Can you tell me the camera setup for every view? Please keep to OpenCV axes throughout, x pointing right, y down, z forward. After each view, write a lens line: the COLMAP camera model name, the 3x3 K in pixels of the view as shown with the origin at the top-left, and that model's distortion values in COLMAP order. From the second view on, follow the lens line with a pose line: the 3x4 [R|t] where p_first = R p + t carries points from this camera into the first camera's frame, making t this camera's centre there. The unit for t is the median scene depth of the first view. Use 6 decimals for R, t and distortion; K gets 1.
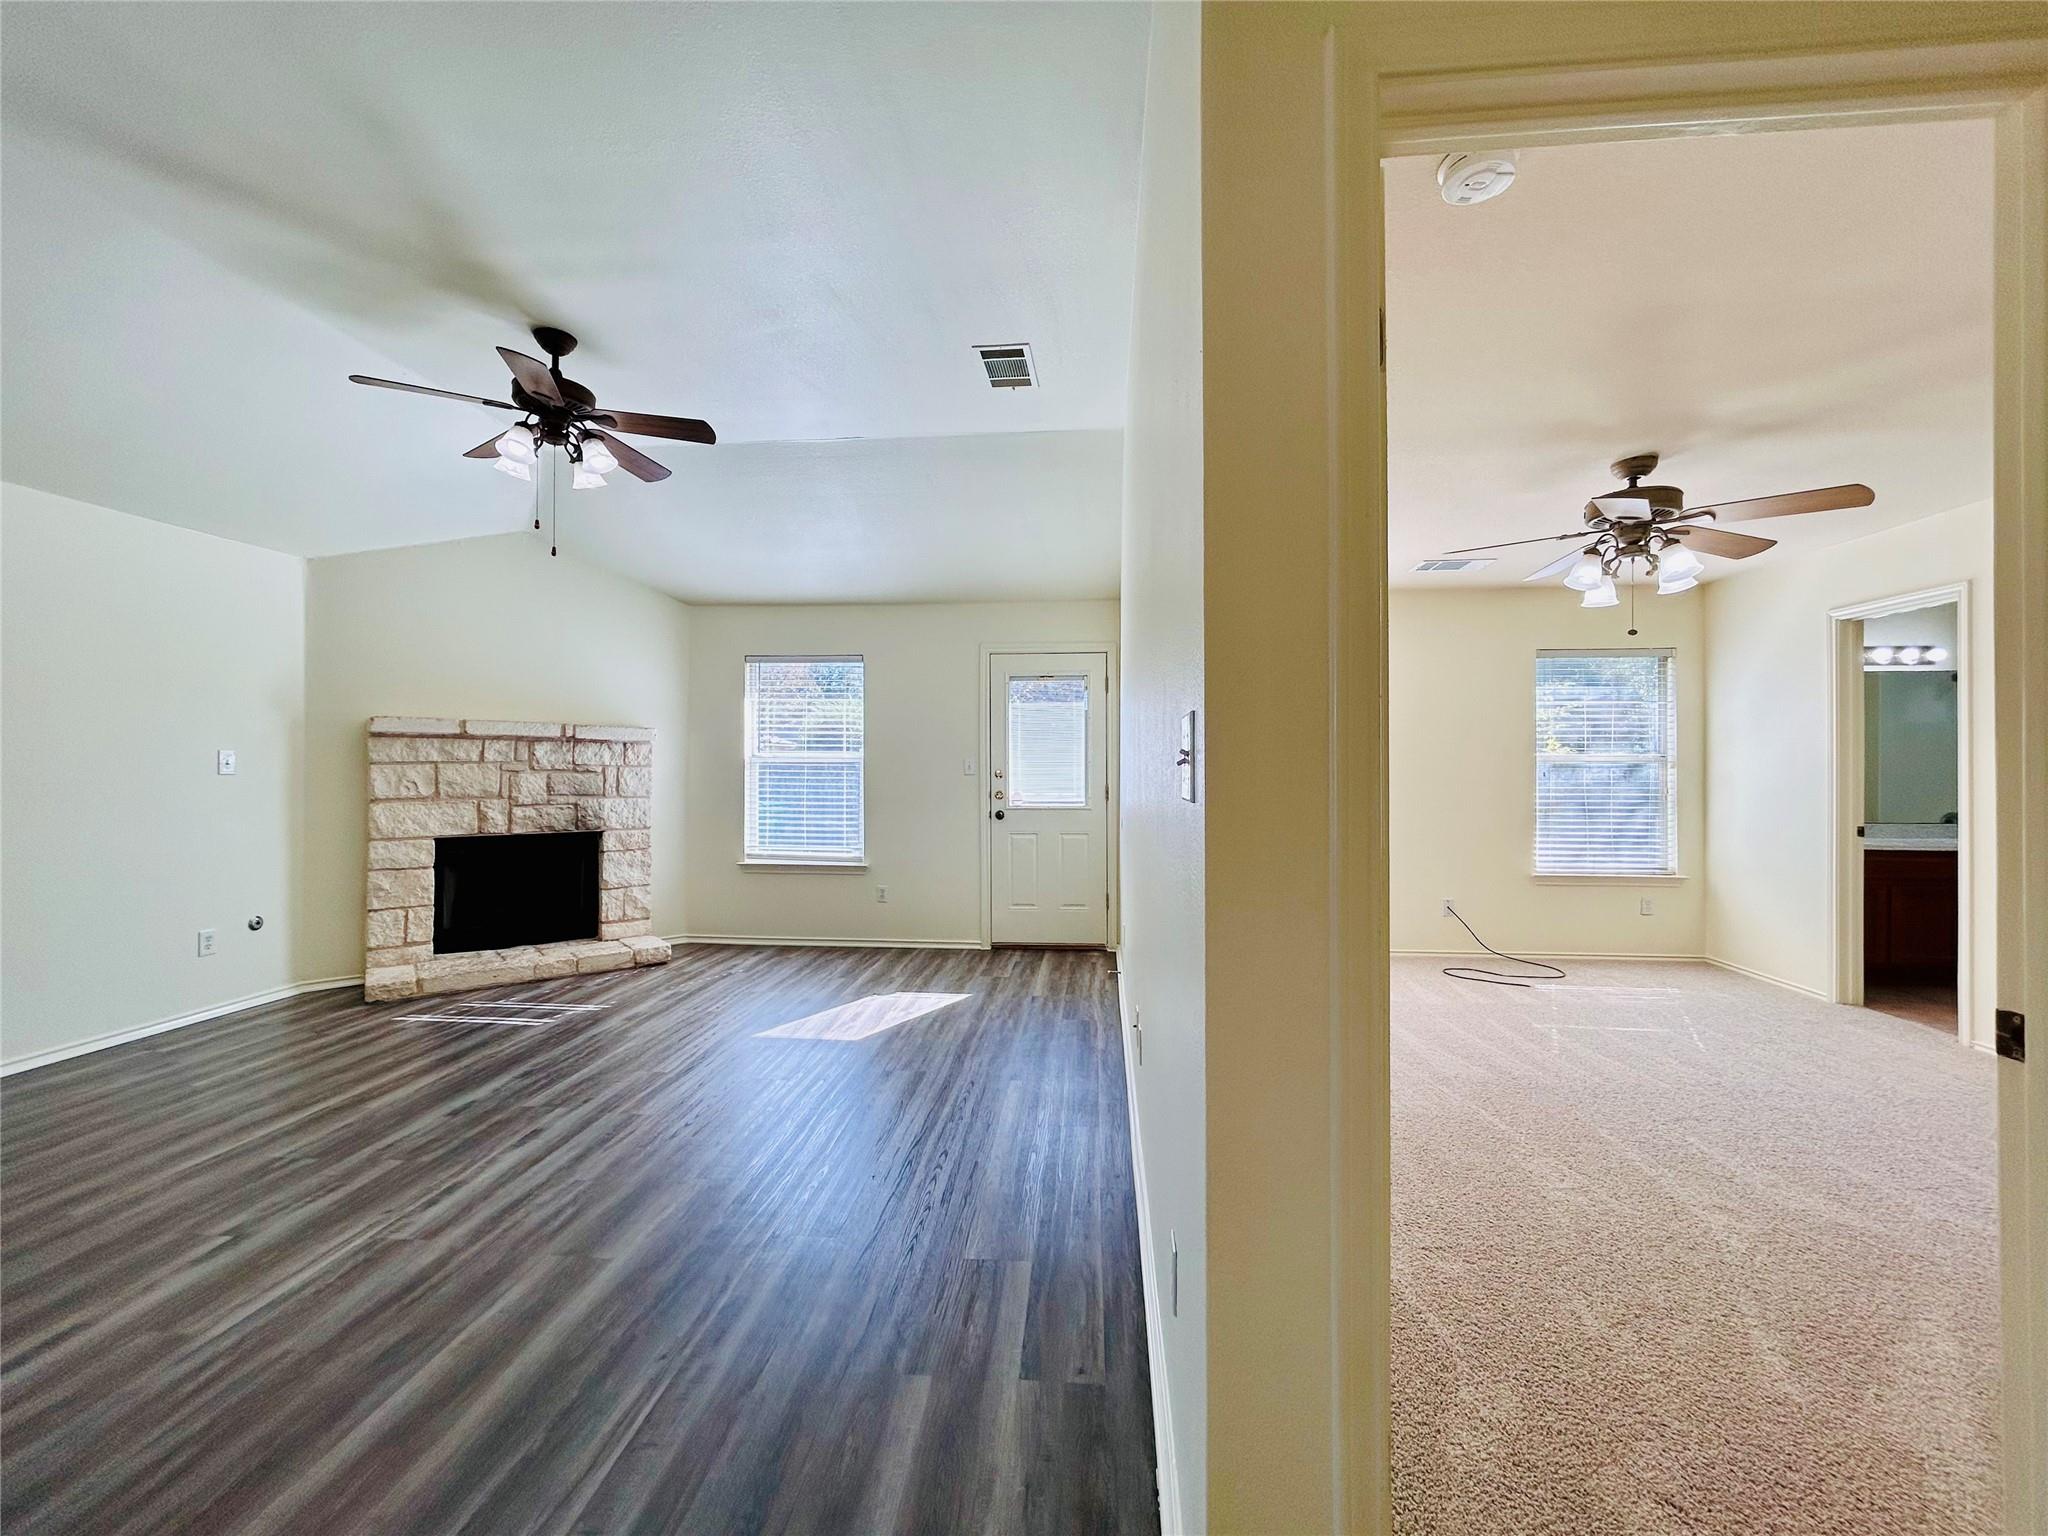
lens RADIAL K [[819.6, 0, 1025.9], [0, 819.6, 764.2], [0, 0, 1]] dist [-0.004193, 0.001878]
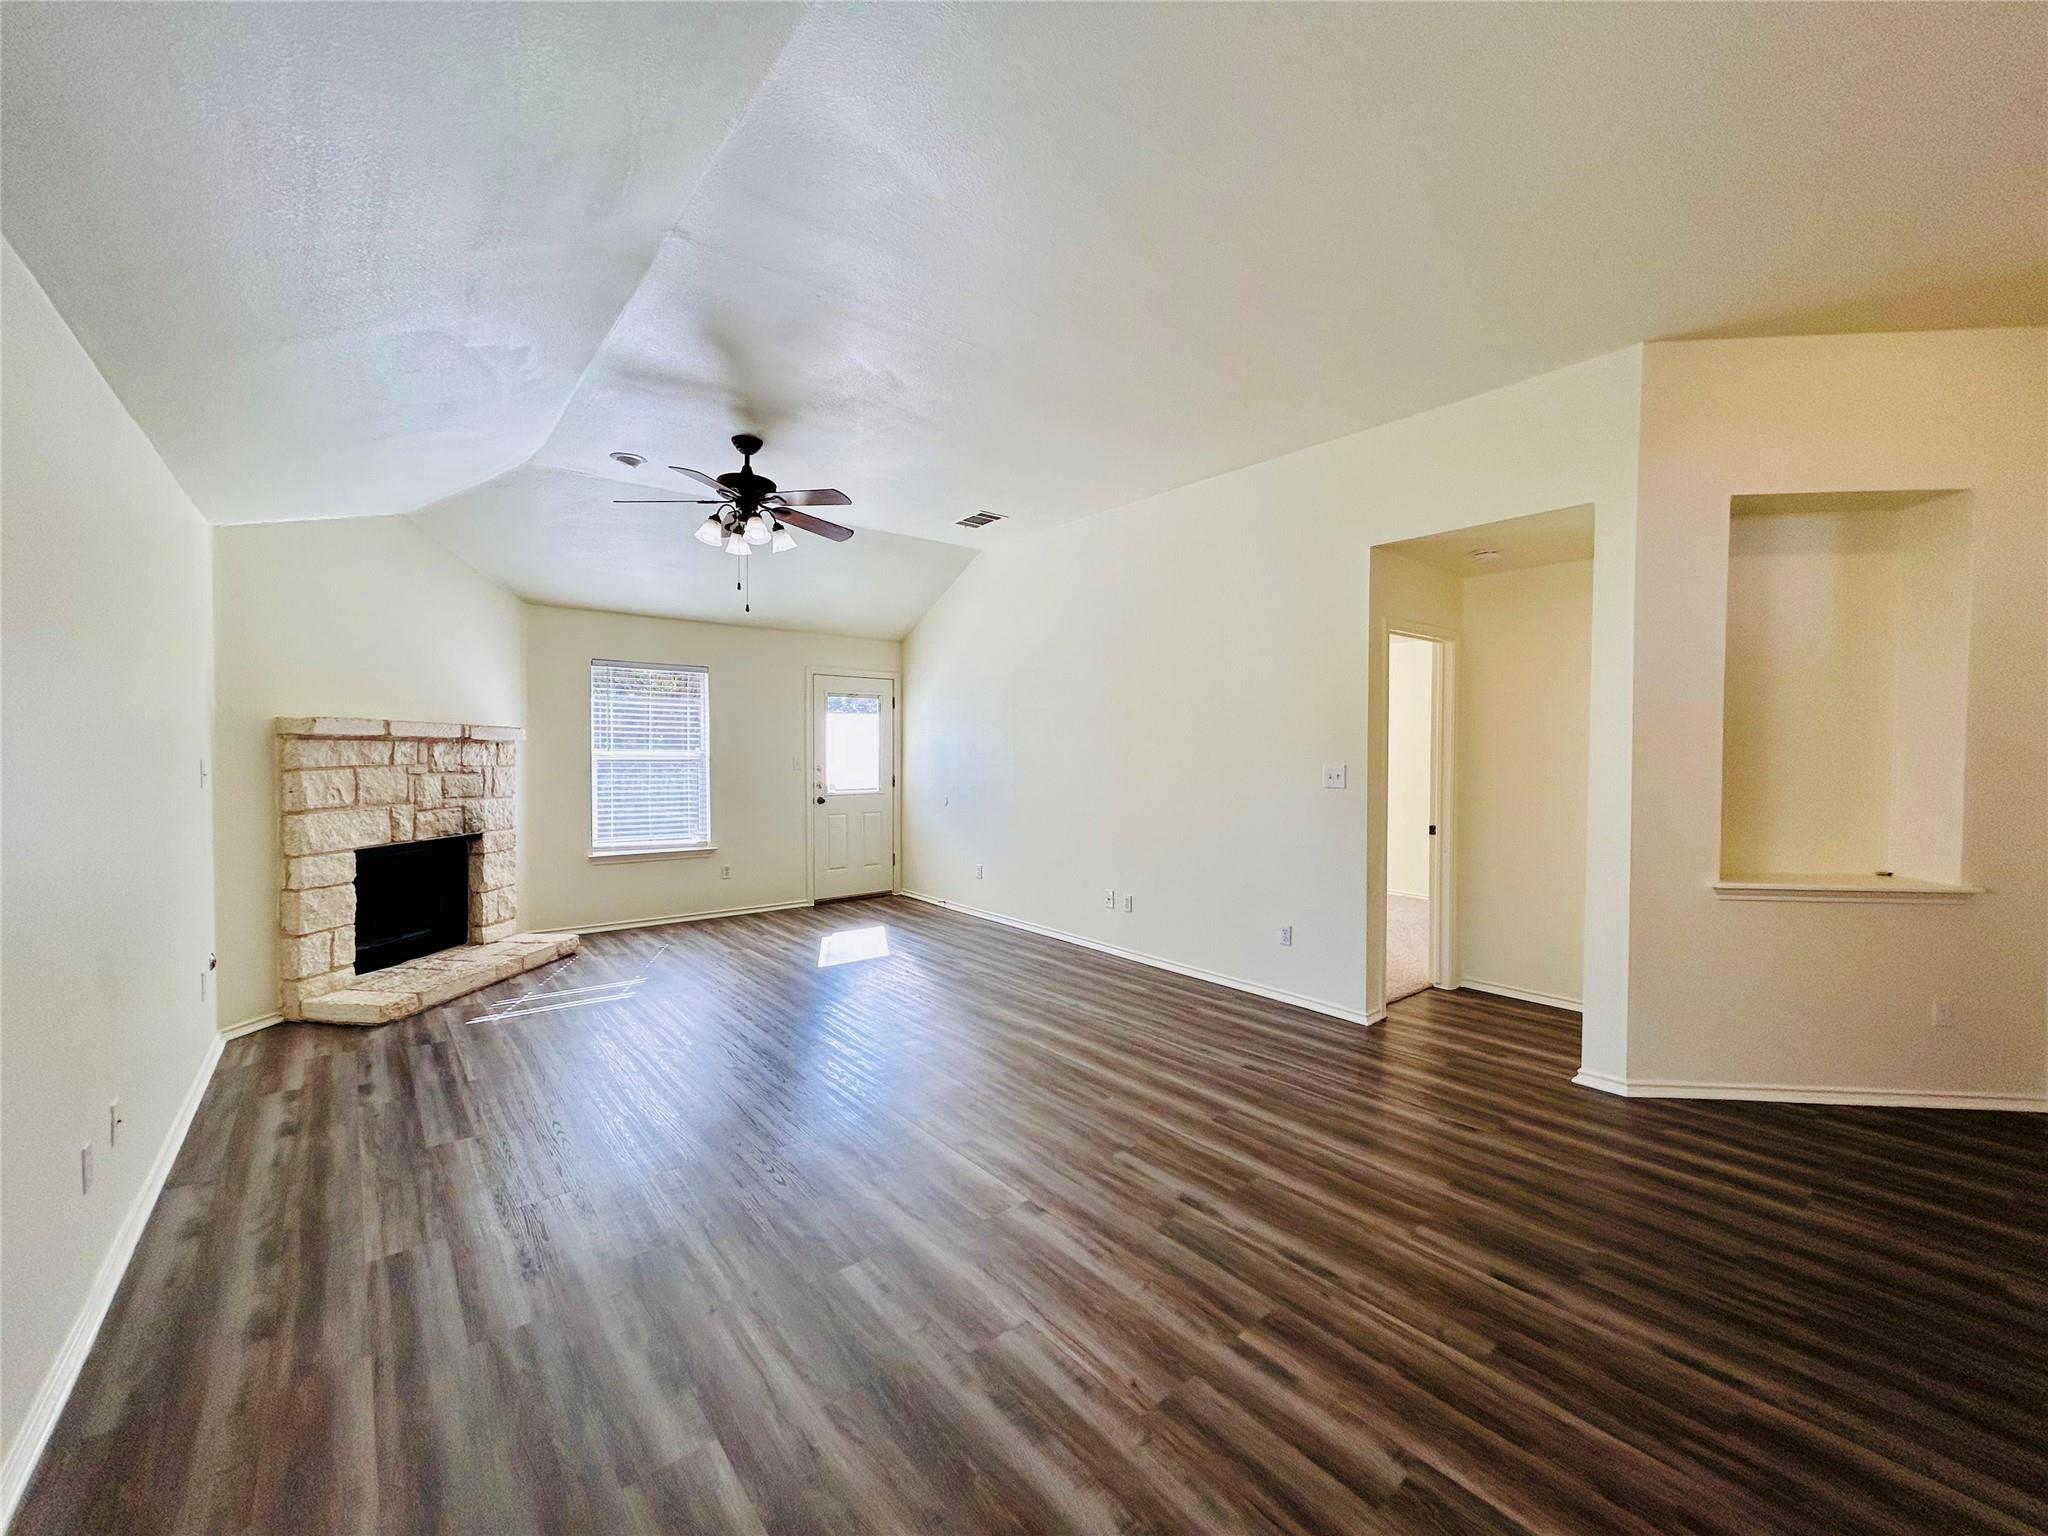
lens RADIAL K [[819.6, 0, 1027.6], [0, 819.6, 765.5], [0, 0, 1]] dist [-0.004193, 0.001878]
pose [[0.715245, -0.010883, 0.698789, -0.928674], [-0.010104, 0.999613, 0.025911, -0.039264], [-0.698801, -0.025593, 0.714858, -0.191488]]
